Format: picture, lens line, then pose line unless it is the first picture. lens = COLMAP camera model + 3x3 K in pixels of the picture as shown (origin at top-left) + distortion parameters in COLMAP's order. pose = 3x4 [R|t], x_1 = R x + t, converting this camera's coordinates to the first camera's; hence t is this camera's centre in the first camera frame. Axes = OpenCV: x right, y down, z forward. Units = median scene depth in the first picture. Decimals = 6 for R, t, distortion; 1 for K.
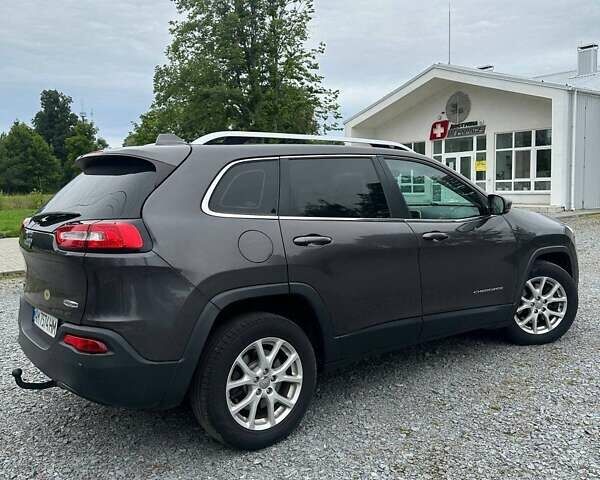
lens RADIAL K [[555.5, 0, 304.5], [0, 555.5, 235.5], [0, 0, 1]] dist [0.179311, -0.358354]
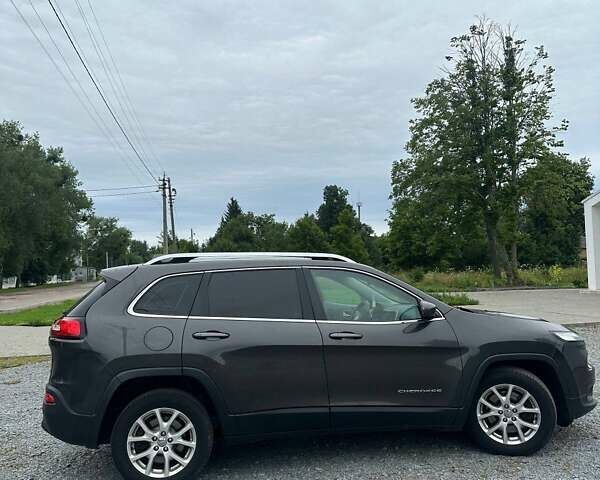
lens RADIAL K [[555.5, 0, 304.5], [0, 555.5, 235.5], [0, 0, 1]] dist [0.179311, -0.358354]
pose [[0.889168, -0.029110, -0.456653, 0.113848], [-0.036930, 0.990153, -0.135028, -0.007622], [0.456087, 0.136927, 0.879338, -0.014383]]
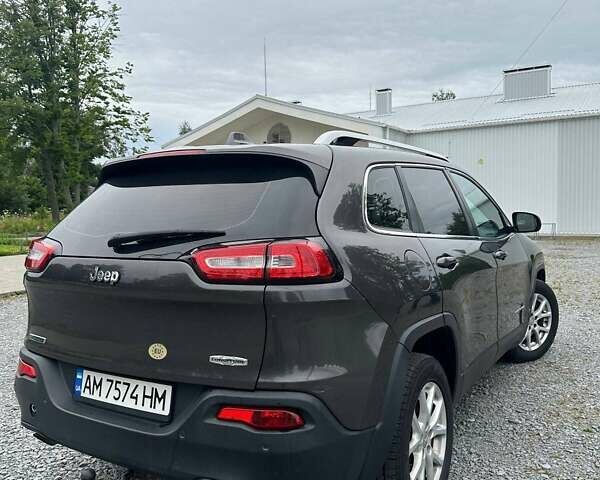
lens RADIAL K [[555.5, 0, 304.5], [0, 555.5, 235.5], [0, 0, 1]] dist [0.179311, -0.358354]
pose [[0.932157, -0.014284, 0.361774, -0.068449], [0.032662, 0.998465, -0.044734, 0.000096], [-0.360579, 0.053516, 0.931192, 0.038280]]
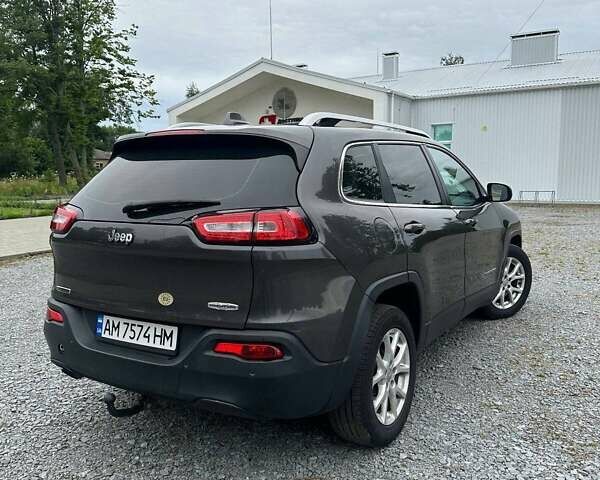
lens RADIAL K [[559.0, 0, 310.0], [0, 559.0, 237.9], [0, 0, 1]] dist [0.131627, -0.245843]
pose [[0.933139, -0.030301, 0.358237, -0.070727], [0.024271, 0.999478, 0.021318, 0.000204], [-0.358696, -0.011198, 0.933387, 0.019226]]
